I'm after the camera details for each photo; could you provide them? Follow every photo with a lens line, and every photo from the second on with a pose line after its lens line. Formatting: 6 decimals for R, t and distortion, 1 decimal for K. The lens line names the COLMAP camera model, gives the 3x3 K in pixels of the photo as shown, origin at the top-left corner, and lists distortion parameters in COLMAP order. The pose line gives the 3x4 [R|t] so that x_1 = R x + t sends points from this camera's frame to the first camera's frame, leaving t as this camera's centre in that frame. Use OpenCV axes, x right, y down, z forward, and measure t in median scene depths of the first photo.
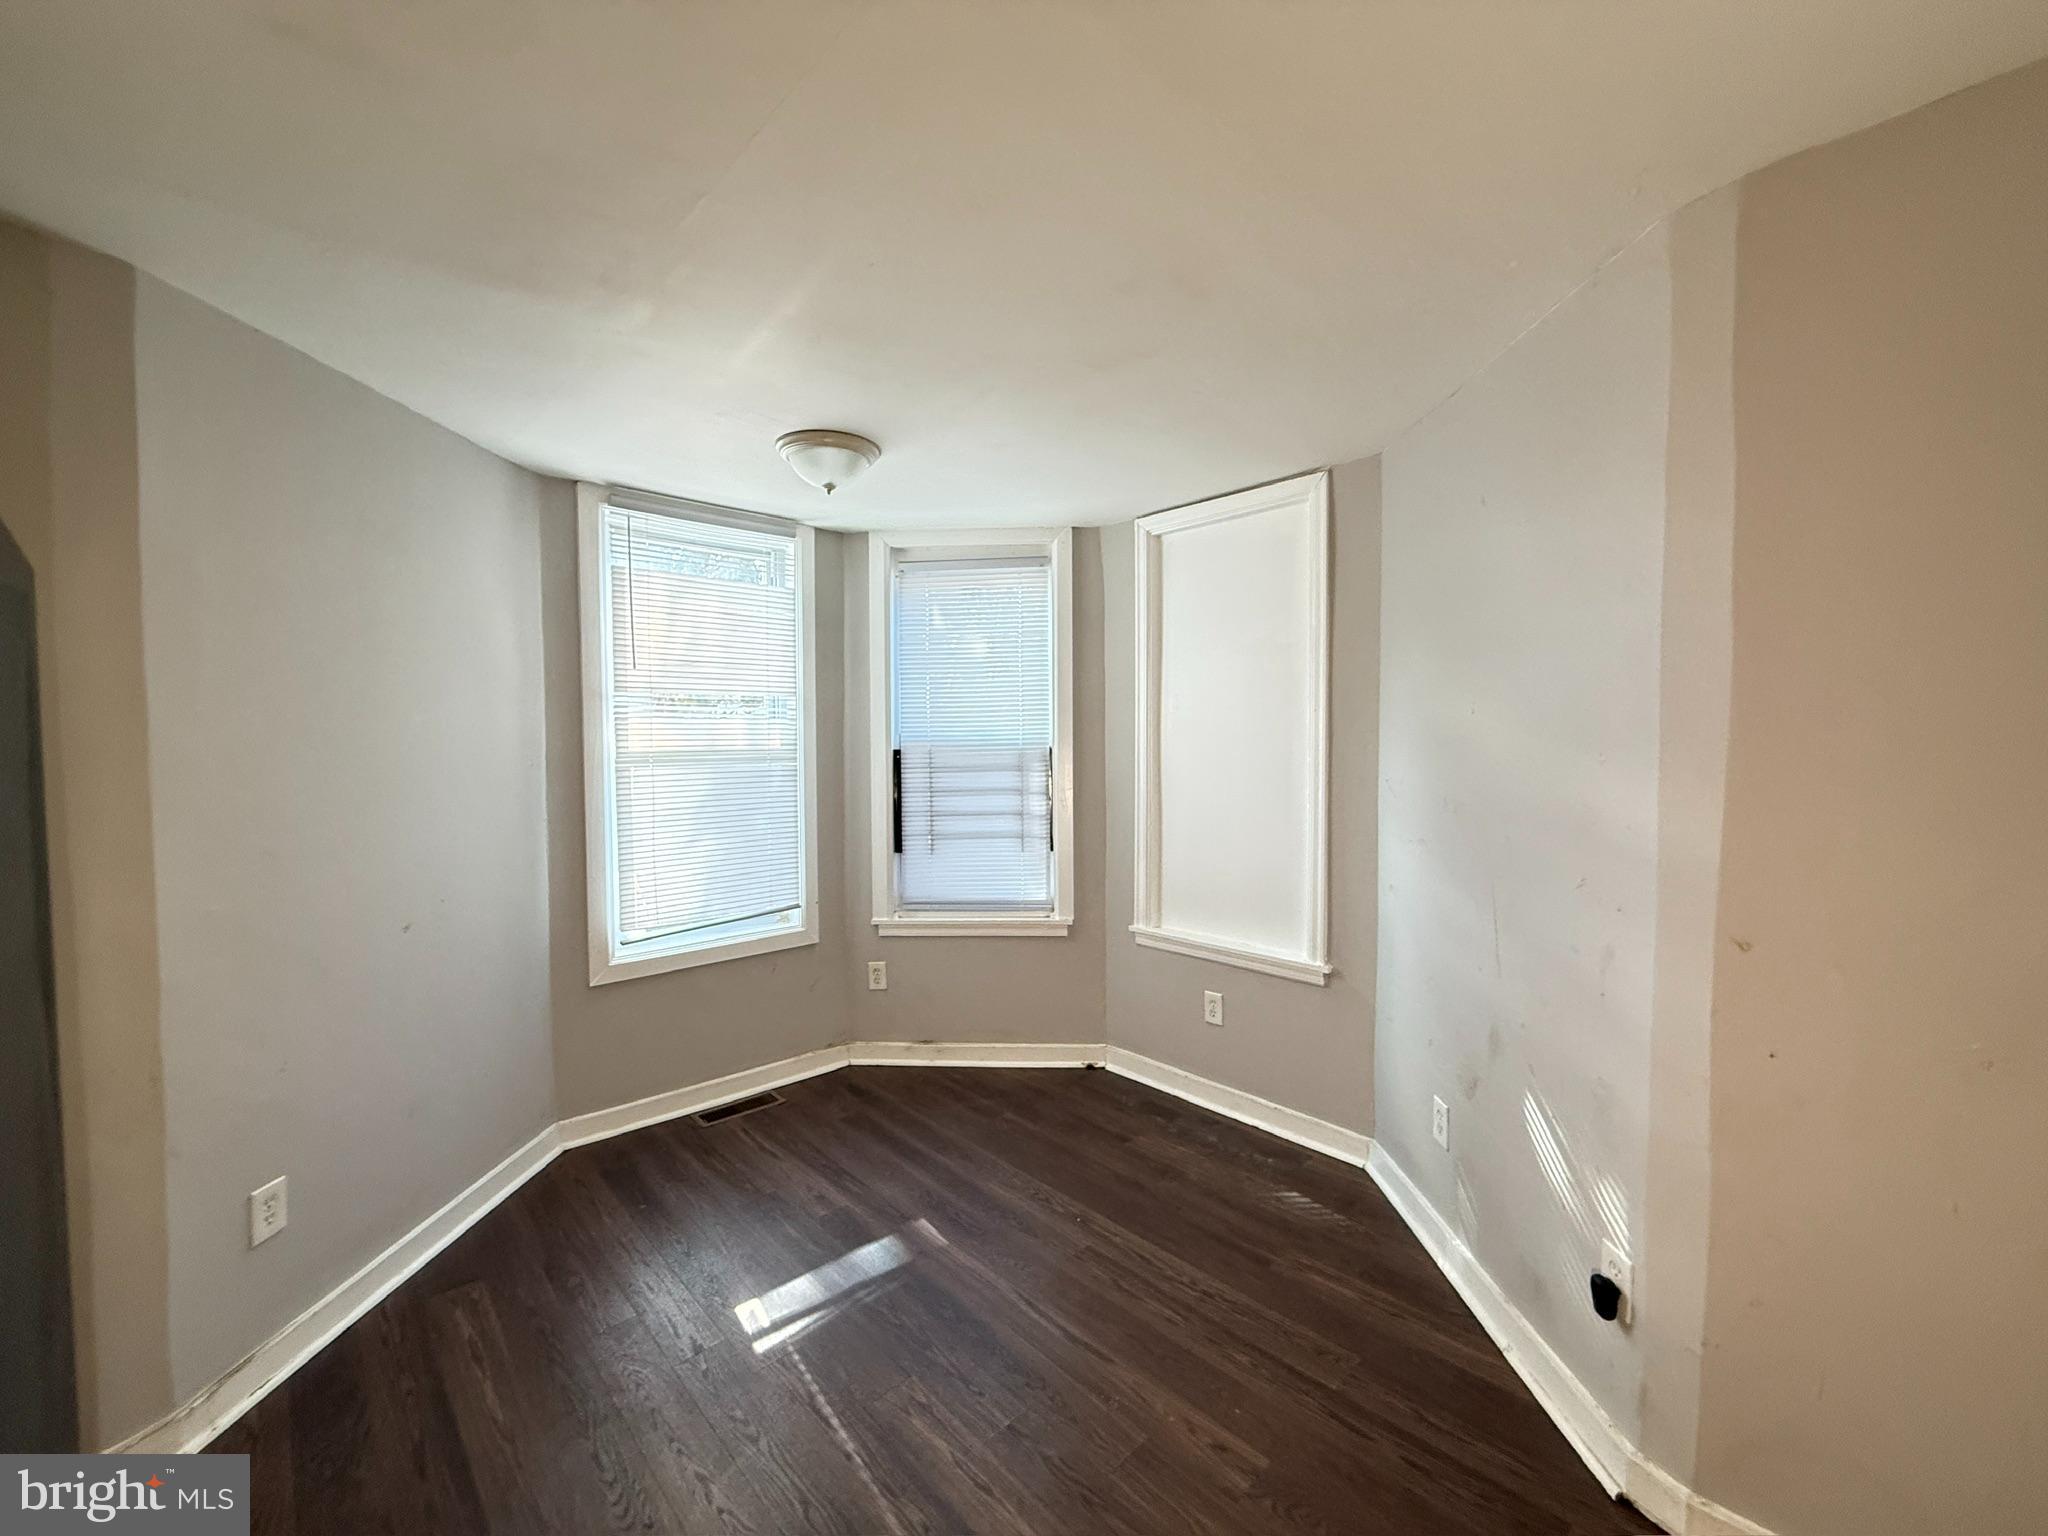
lens RADIAL K [[819.1, 0, 1022.5], [0, 819.1, 767.8], [0, 0, 1]] dist [0.001942, 0.000615]
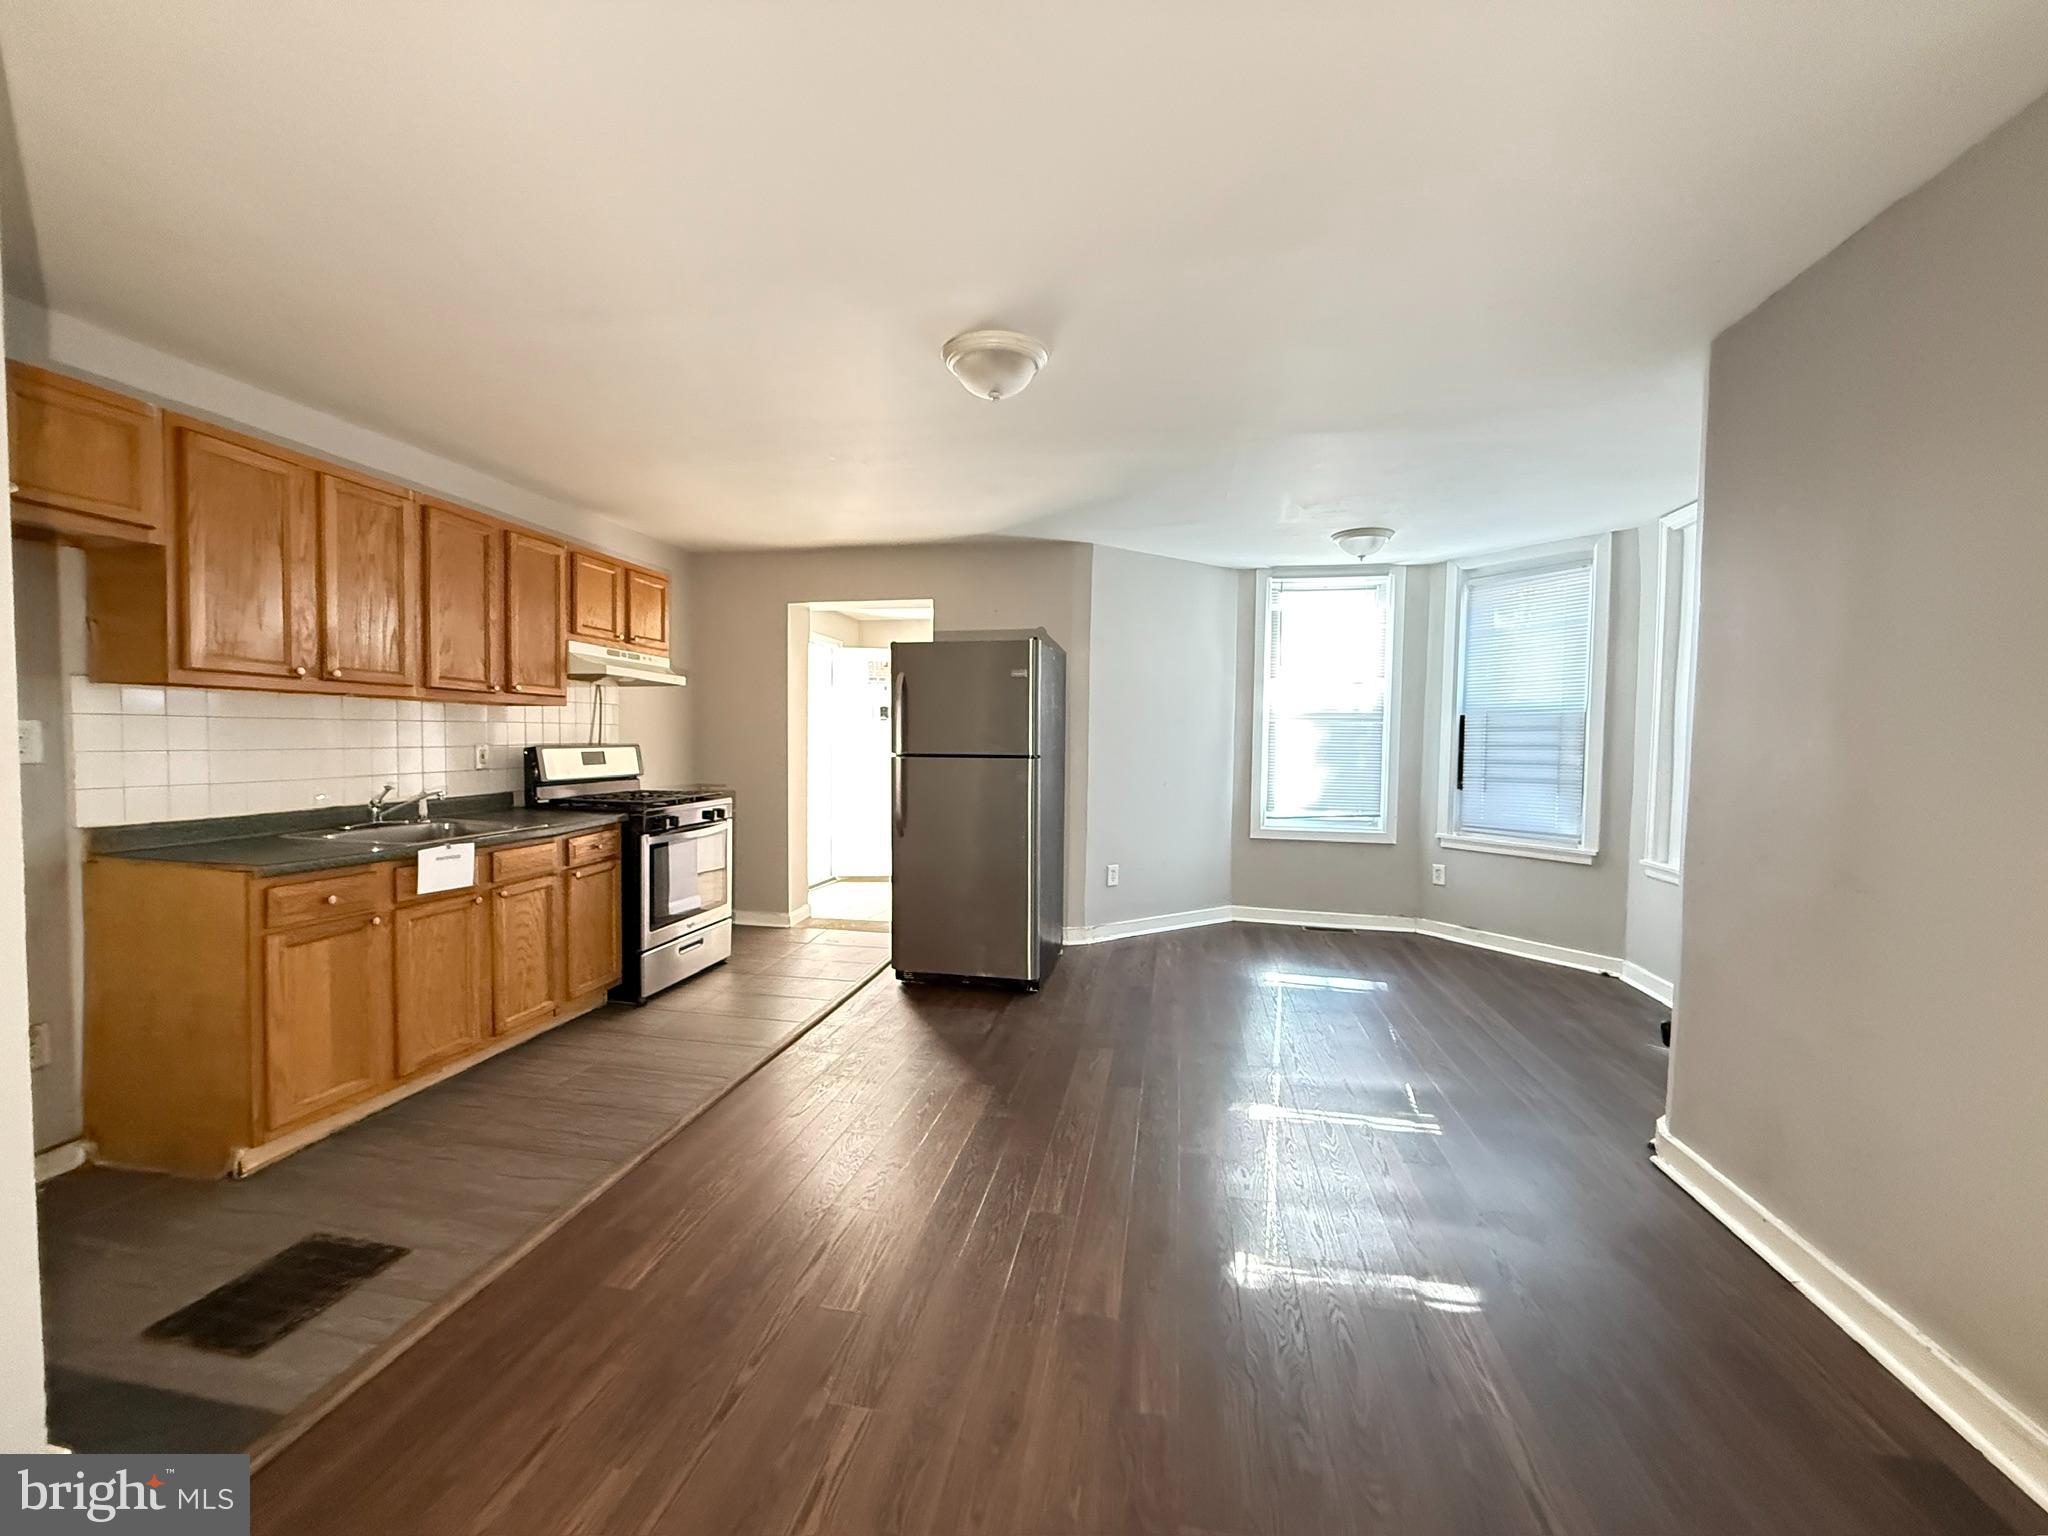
lens RADIAL K [[819.1, 0, 1023.9], [0, 819.1, 765.2], [0, 0, 1]] dist [0.001942, 0.000615]
pose [[0.584789, 0.045941, -0.809883, 0.550331], [-0.042598, 0.998757, 0.025897, 0.060111], [0.810066, 0.019355, 0.586019, -0.421234]]
